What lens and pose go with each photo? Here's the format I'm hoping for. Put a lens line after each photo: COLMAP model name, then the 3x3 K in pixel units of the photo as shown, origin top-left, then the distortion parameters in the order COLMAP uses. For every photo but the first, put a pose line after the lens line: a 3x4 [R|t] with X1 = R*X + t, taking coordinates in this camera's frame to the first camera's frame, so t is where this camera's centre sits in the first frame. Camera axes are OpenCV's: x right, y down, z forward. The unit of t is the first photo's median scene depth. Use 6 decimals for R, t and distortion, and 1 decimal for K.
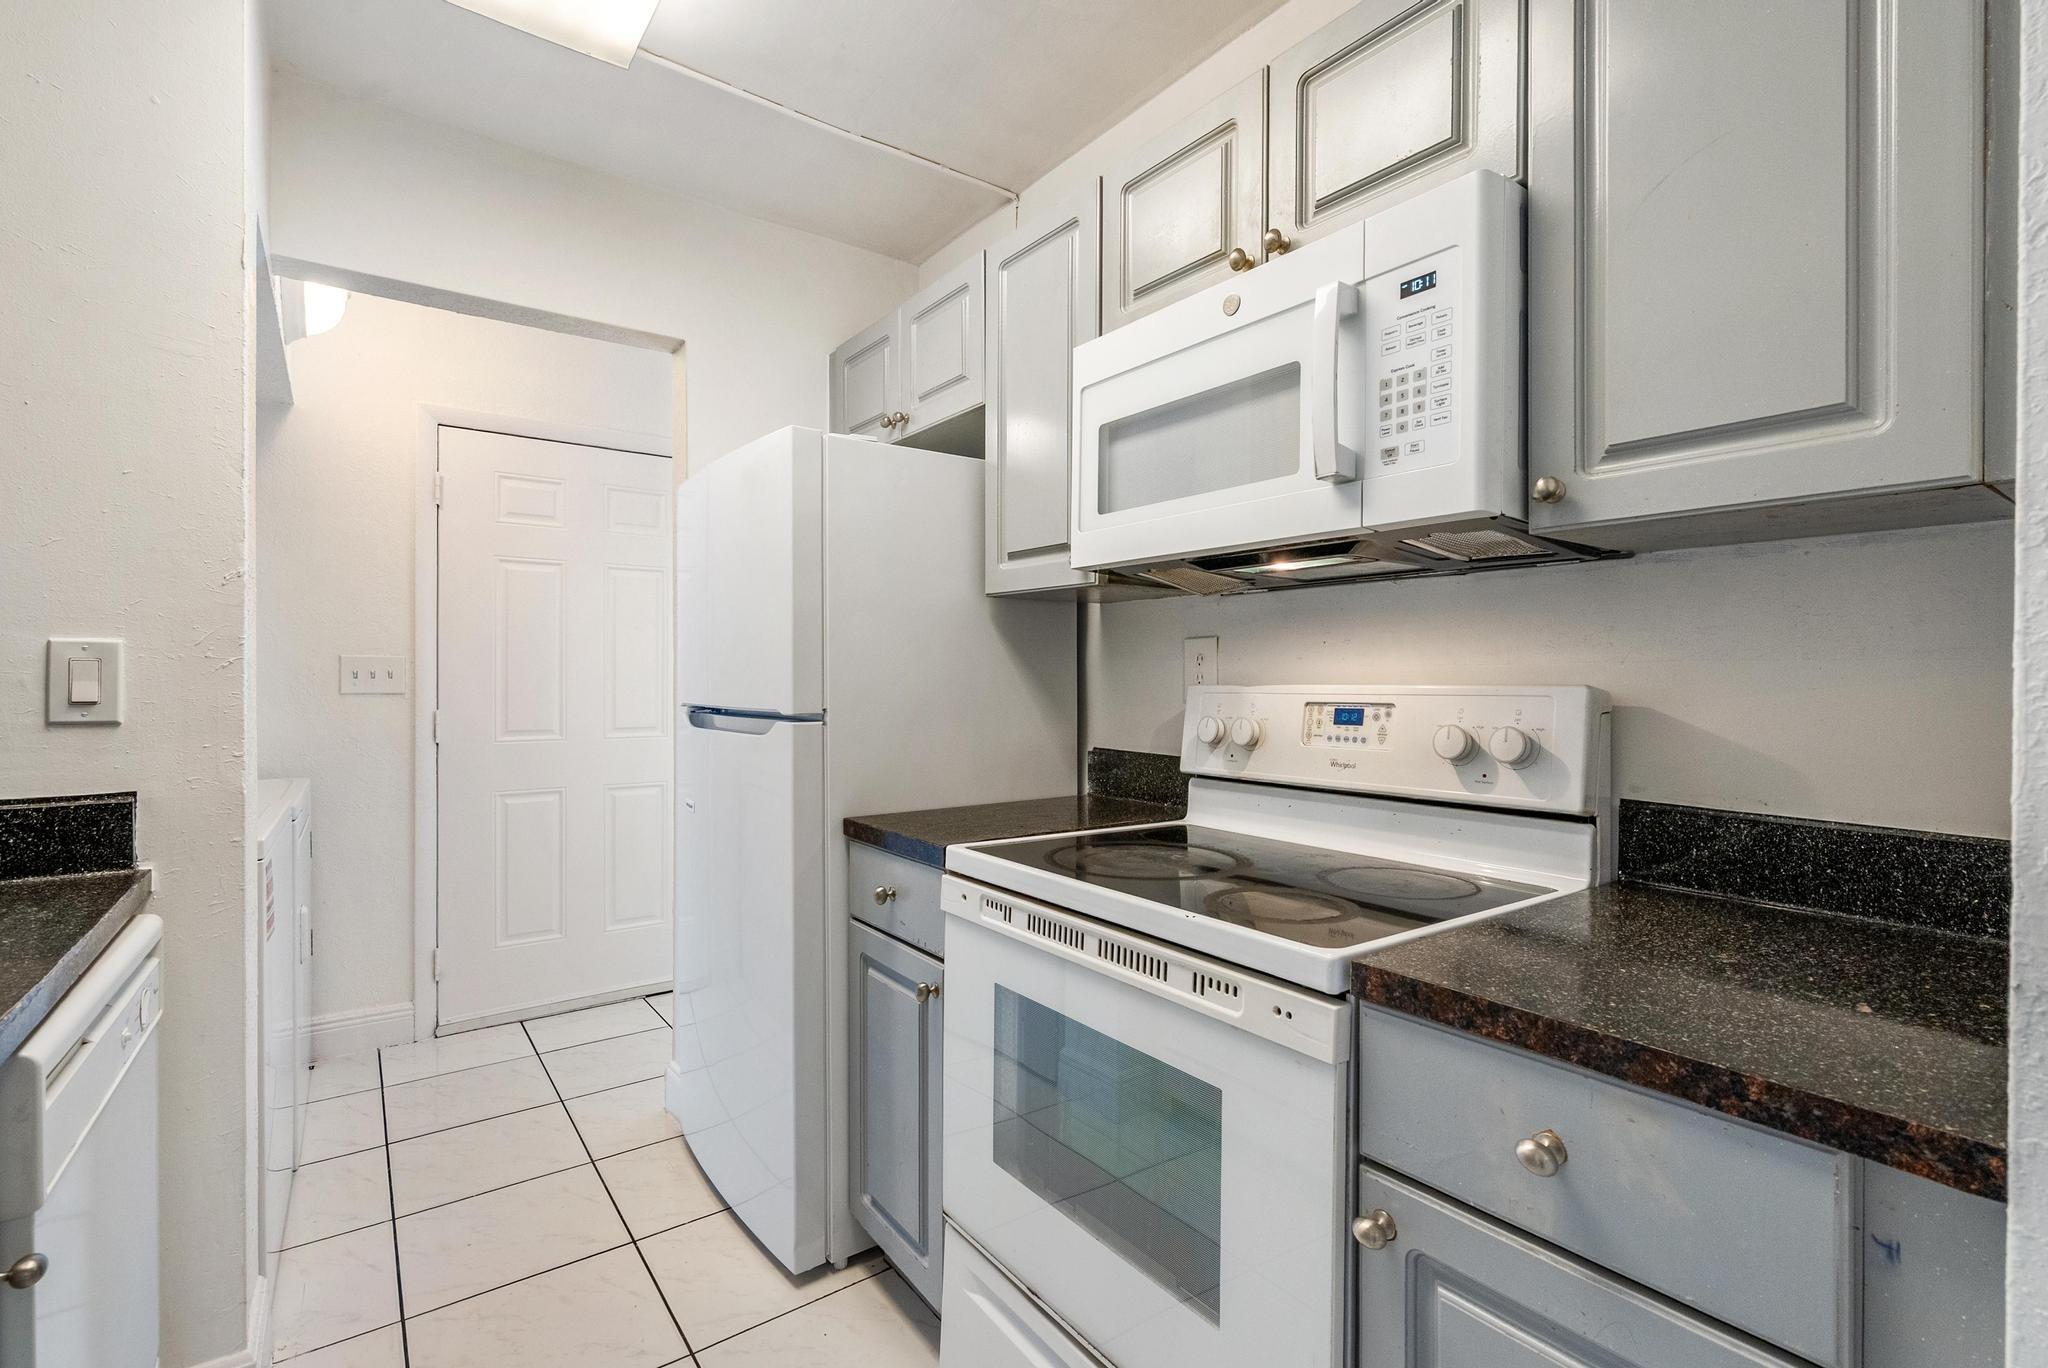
lens RADIAL K [[928.5, 0, 1024.5], [0, 928.5, 681.4], [0, 0, 1]] dist [-0.007412, 0.002143]
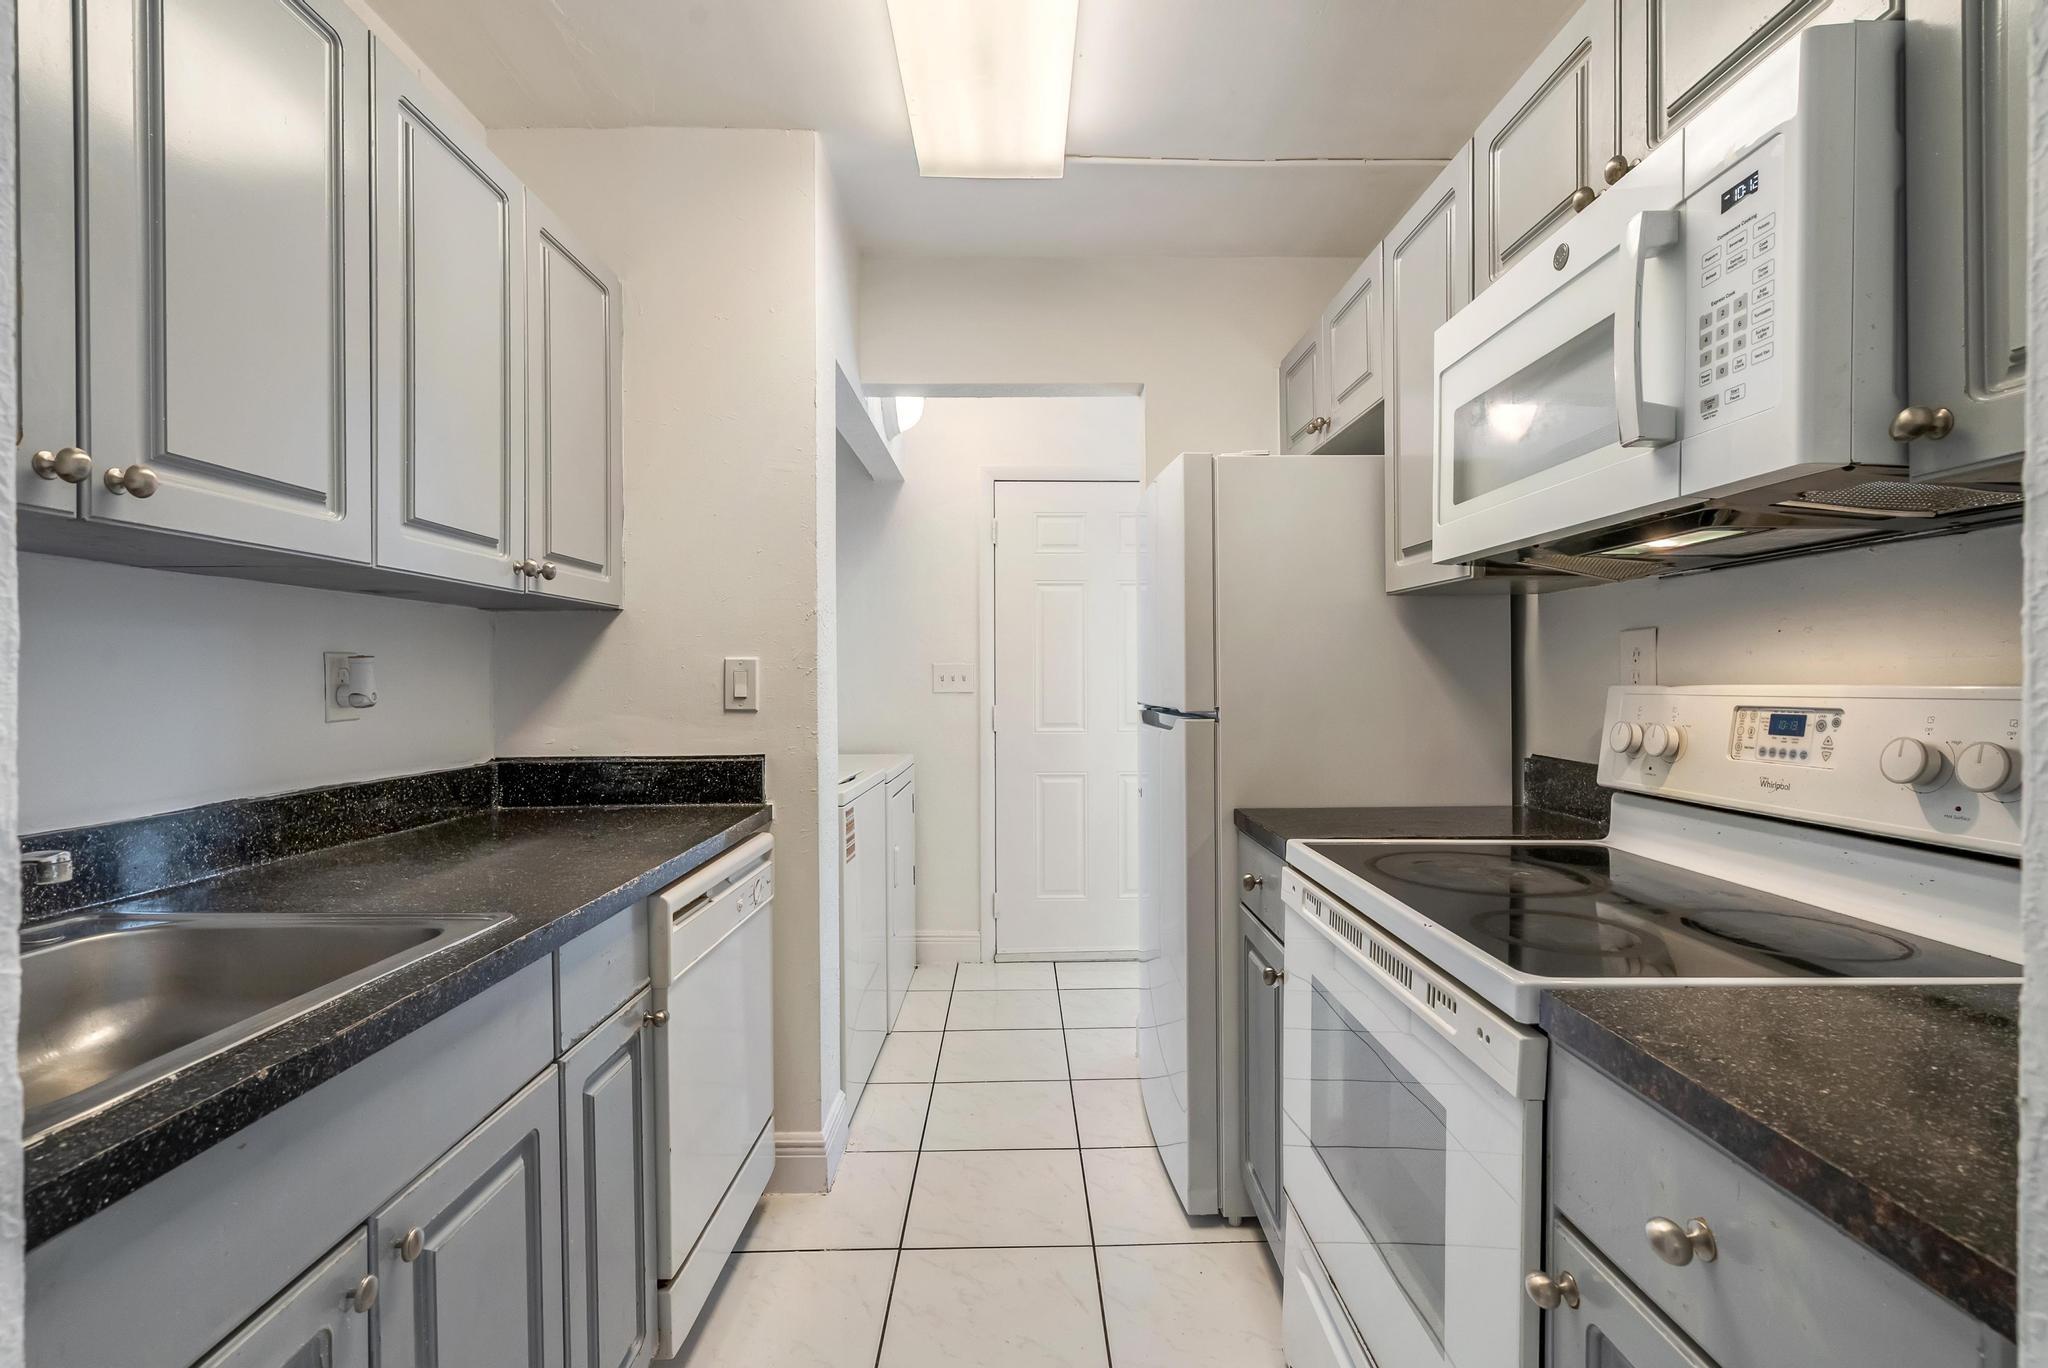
lens RADIAL K [[928.5, 0, 1033.5], [0, 928.5, 683.8], [0, 0, 1]] dist [-0.007412, 0.002143]
pose [[0.813104, -0.003086, -0.582110, 0.300923], [0.004856, 0.999987, 0.001482, -0.001176], [0.582098, -0.004032, 0.813109, -0.015978]]
